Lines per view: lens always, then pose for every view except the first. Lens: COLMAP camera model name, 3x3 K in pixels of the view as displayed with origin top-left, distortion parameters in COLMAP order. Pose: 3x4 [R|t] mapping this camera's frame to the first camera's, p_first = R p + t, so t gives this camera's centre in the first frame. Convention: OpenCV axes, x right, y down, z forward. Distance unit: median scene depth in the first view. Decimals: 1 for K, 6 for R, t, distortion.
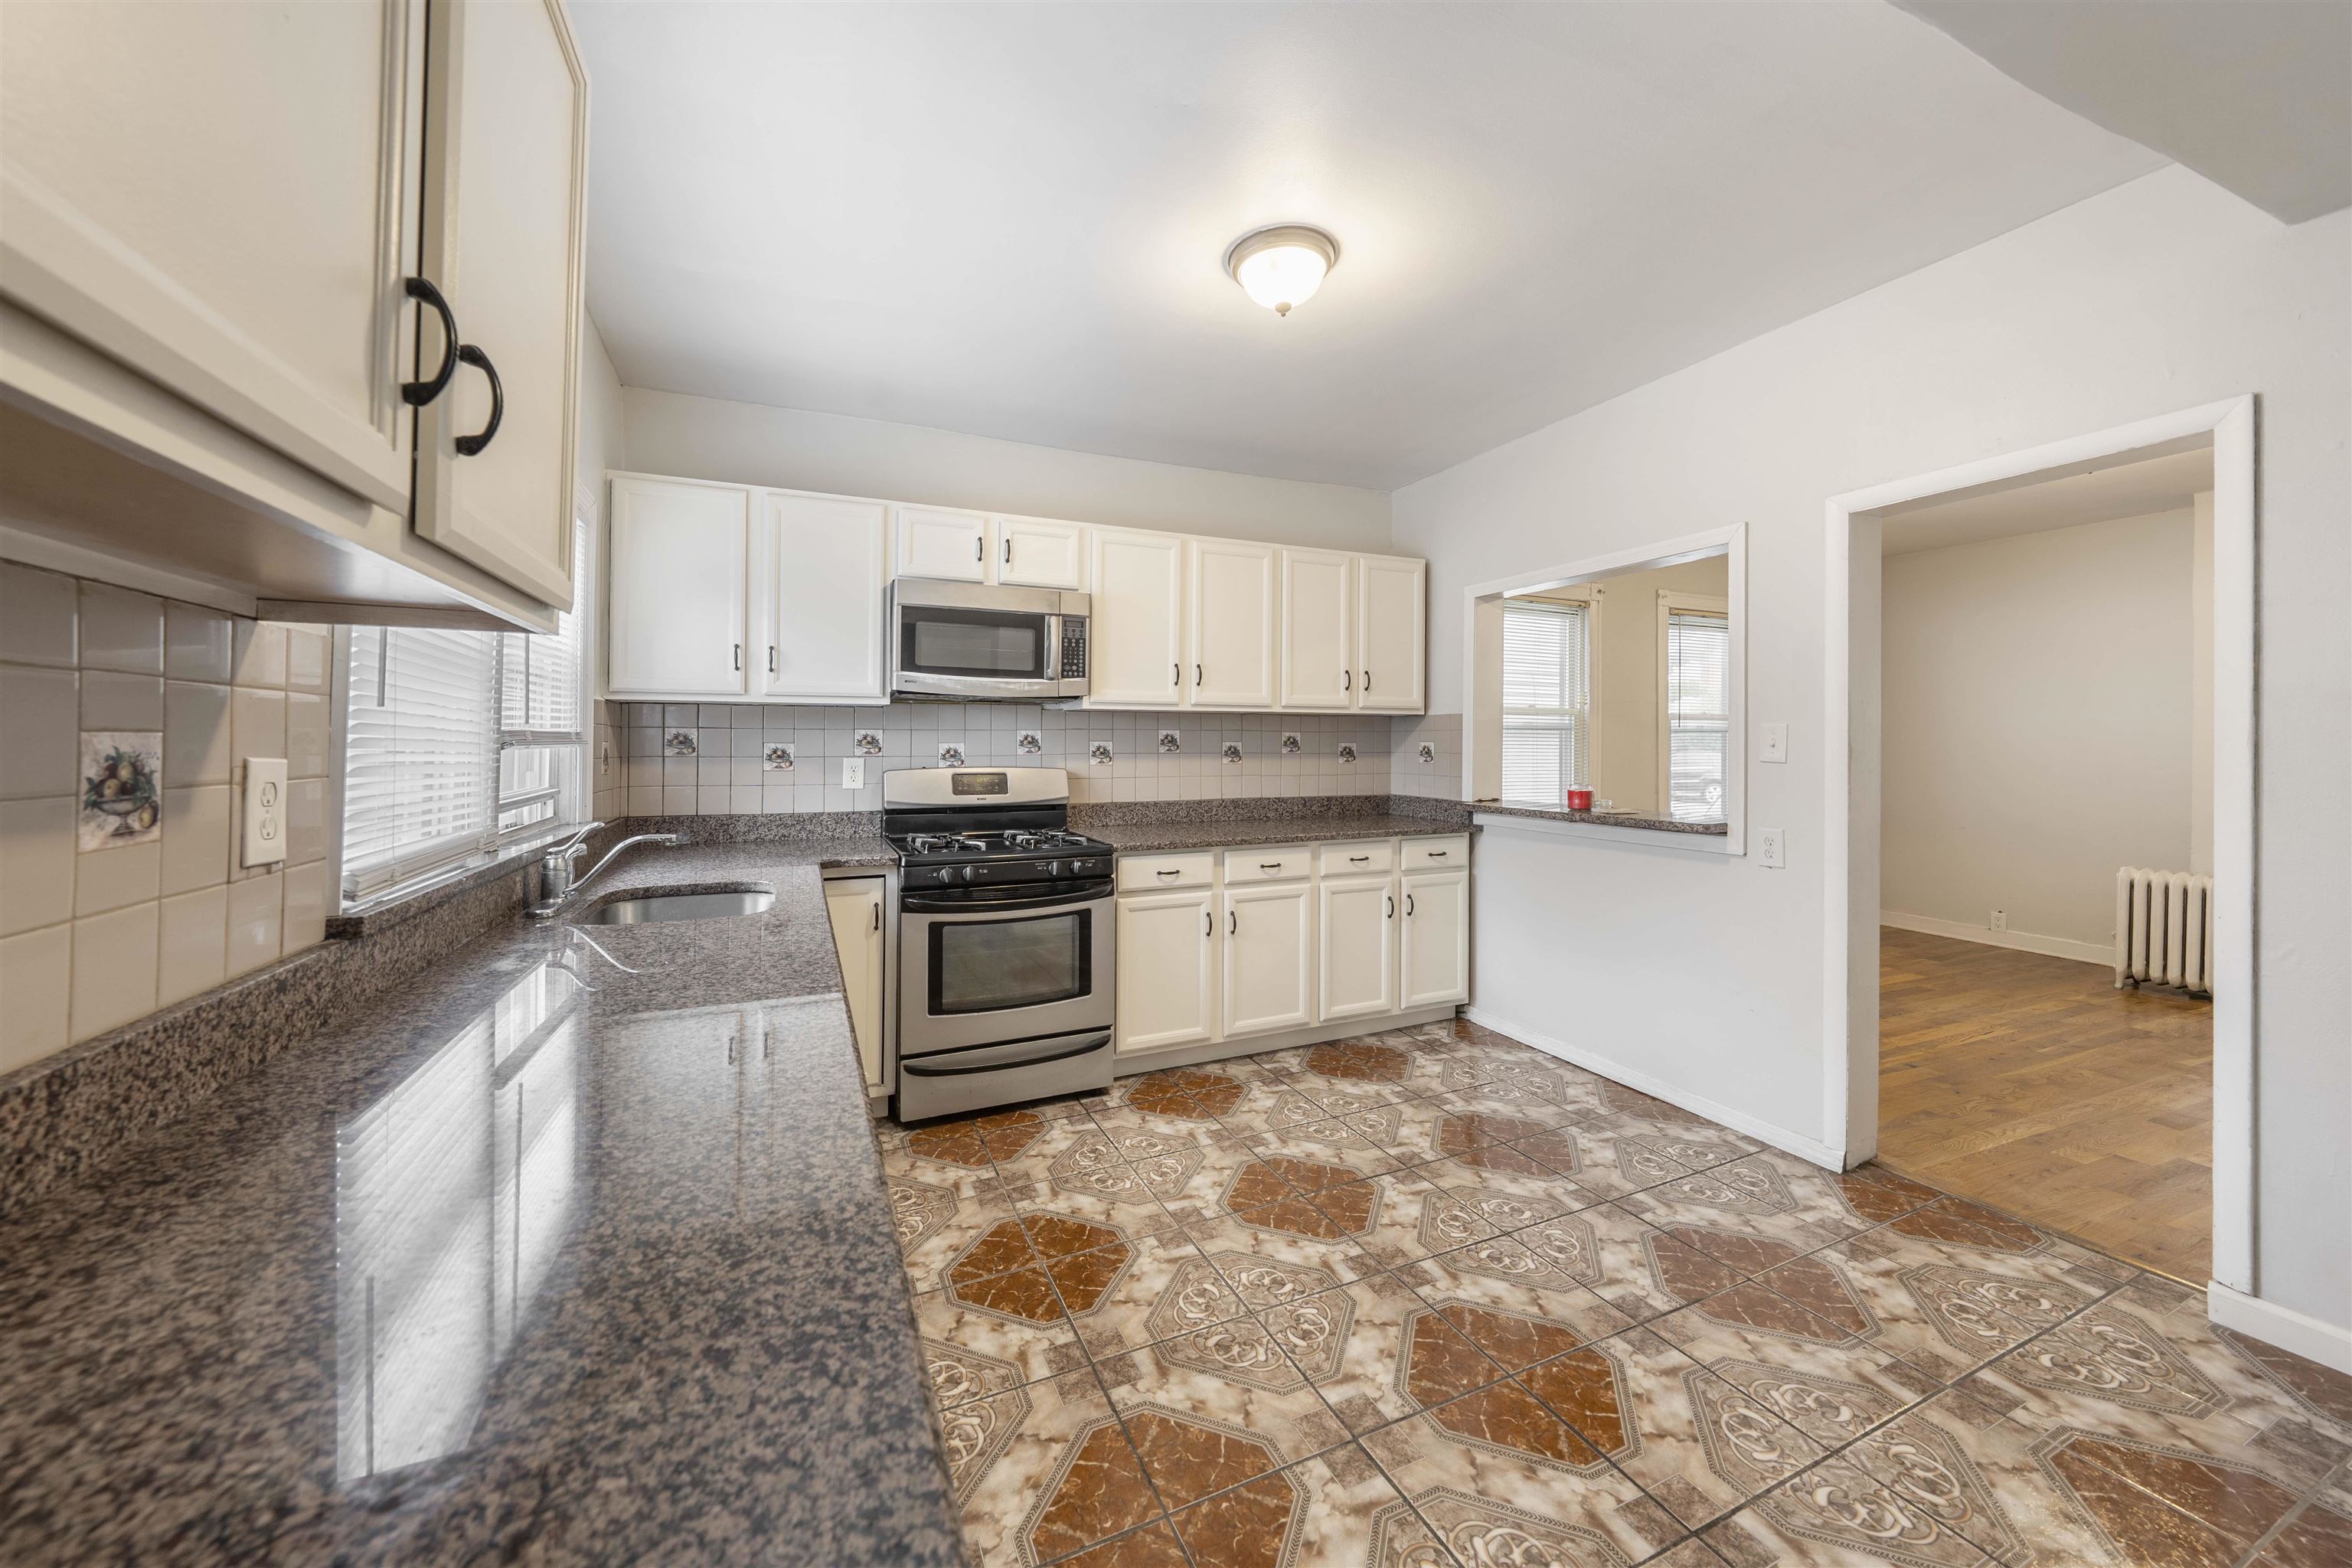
lens RADIAL K [[832.7, 0, 1183.7], [0, 832.7, 743.5], [0, 0, 1]] dist [-0.001525, 0.000008]
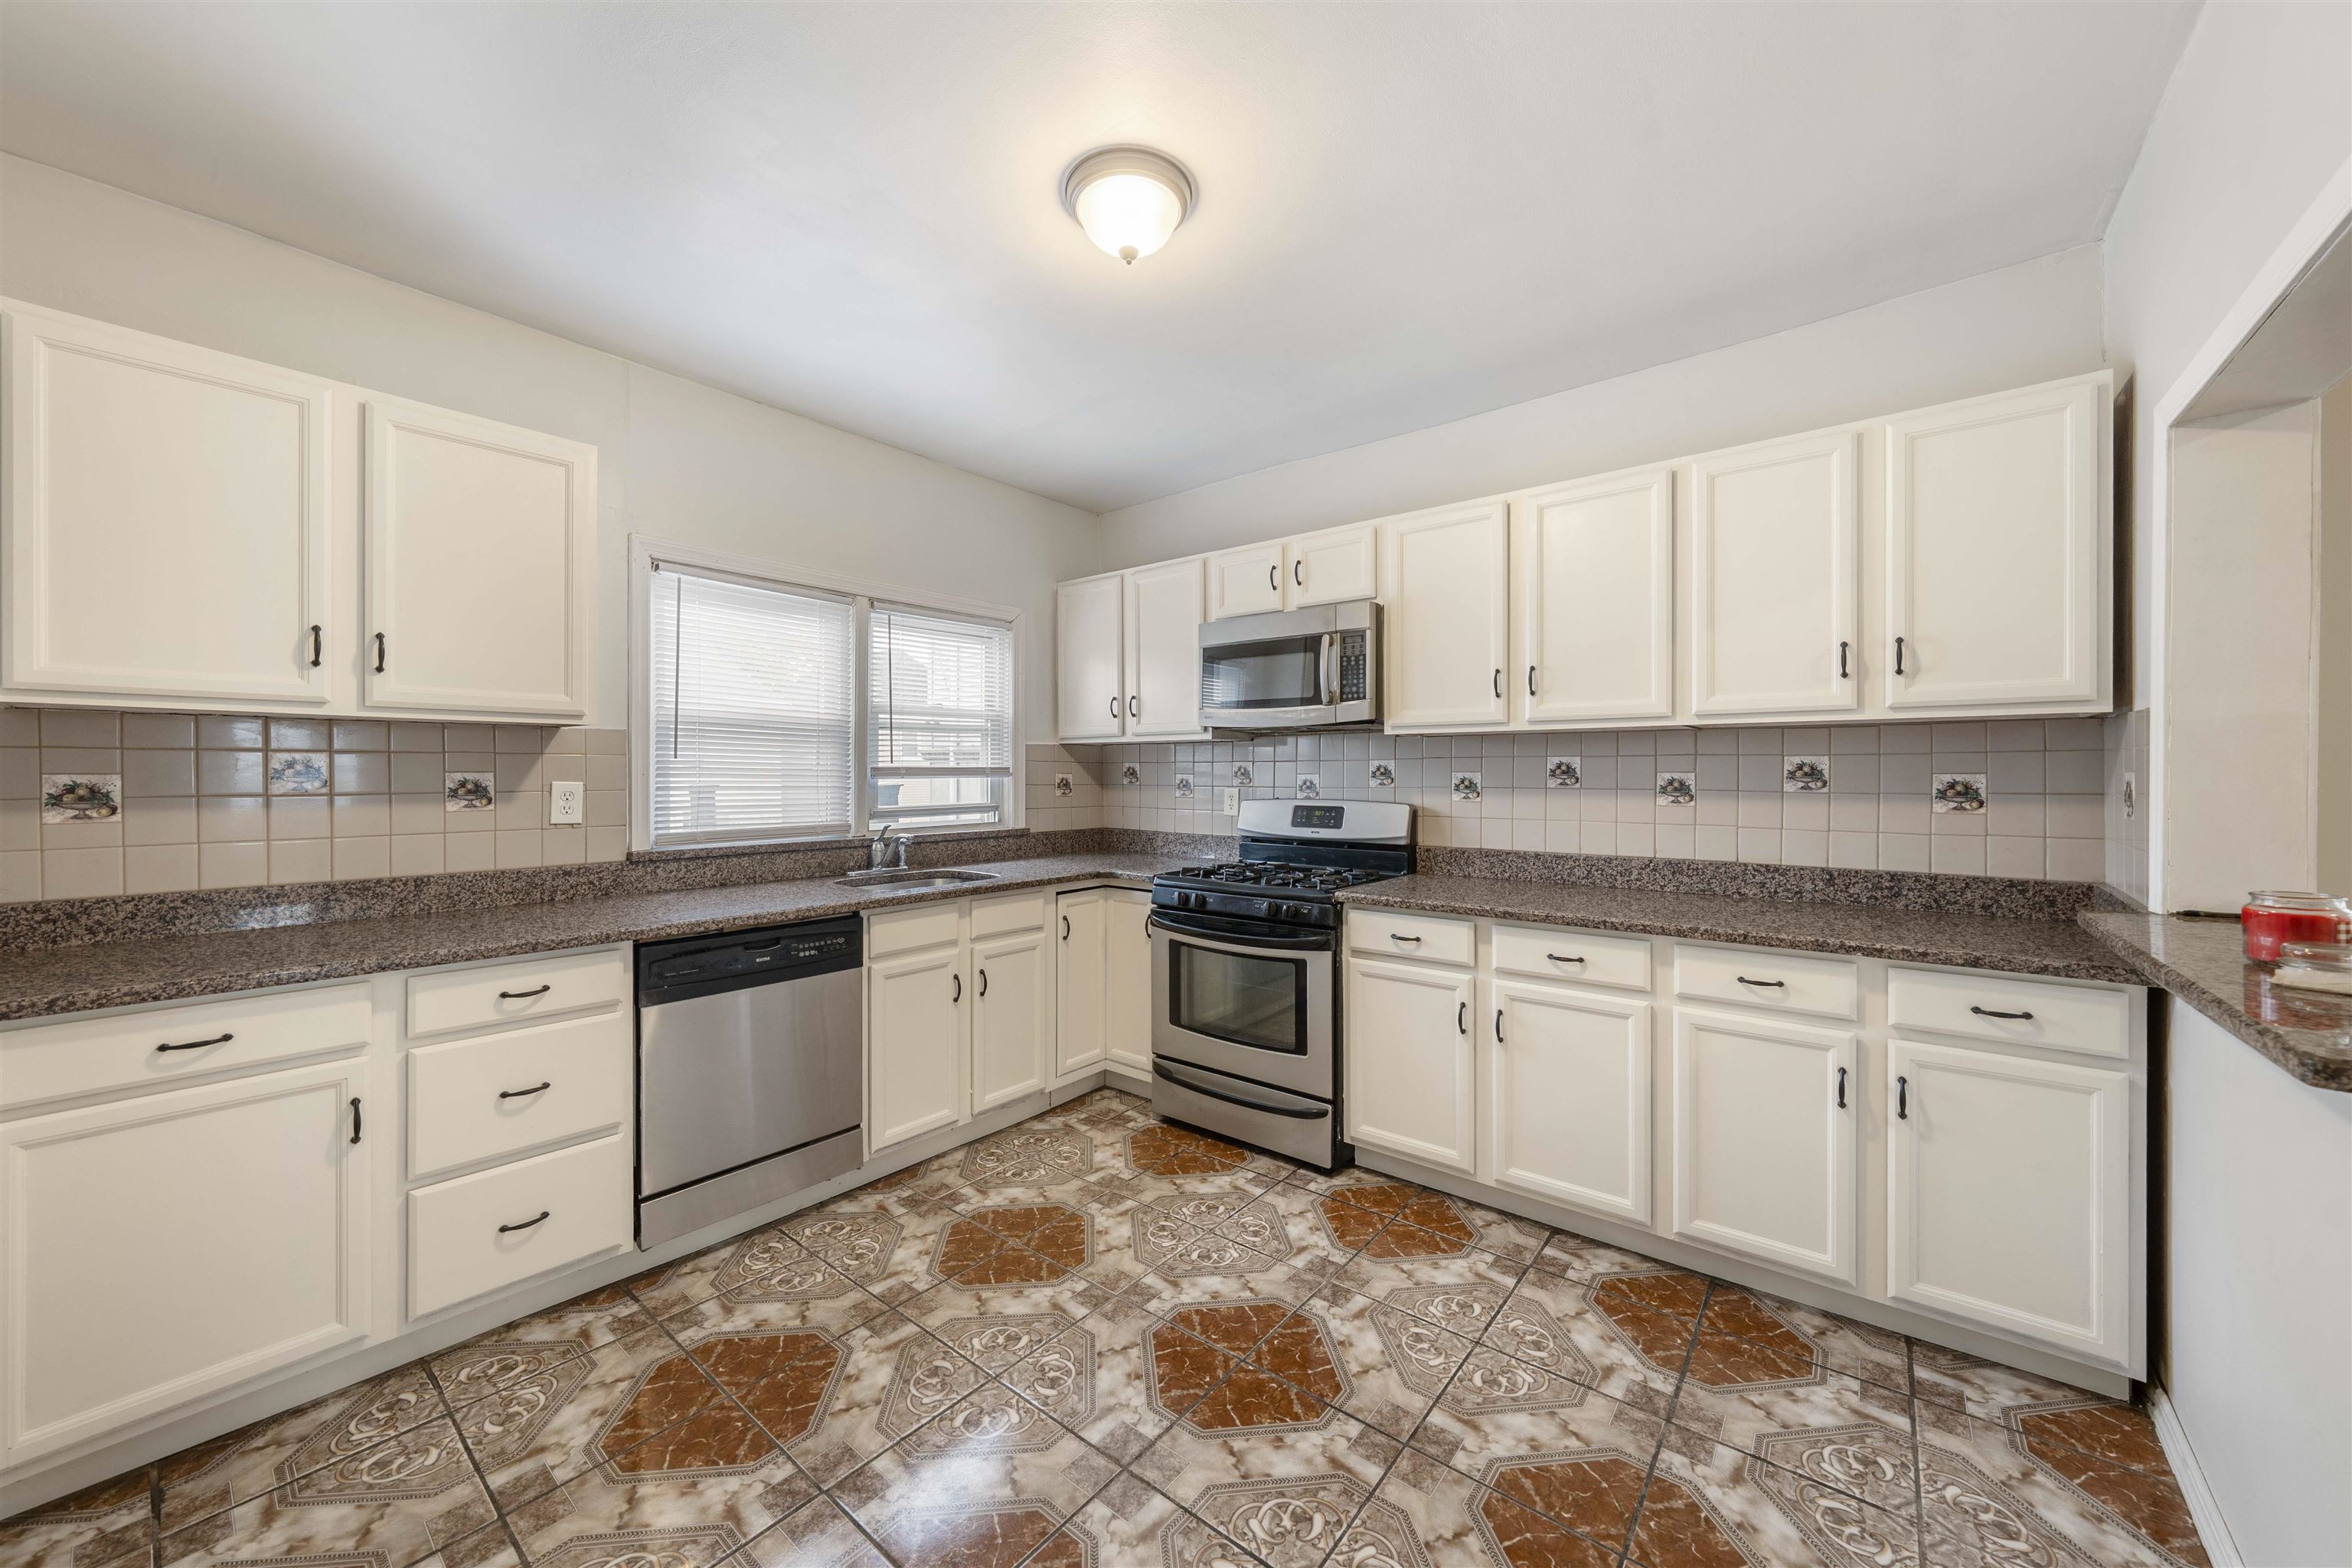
lens RADIAL K [[861.1, 0, 1182.1], [0, 861.1, 782.0], [0, 0, 1]] dist [-0.000345, -0.000265]
pose [[0.457044, 0.010088, -0.889387, 0.584436], [0.001993, 0.999922, 0.012366, -0.004496], [0.889442, -0.007424, 0.456988, 0.415381]]
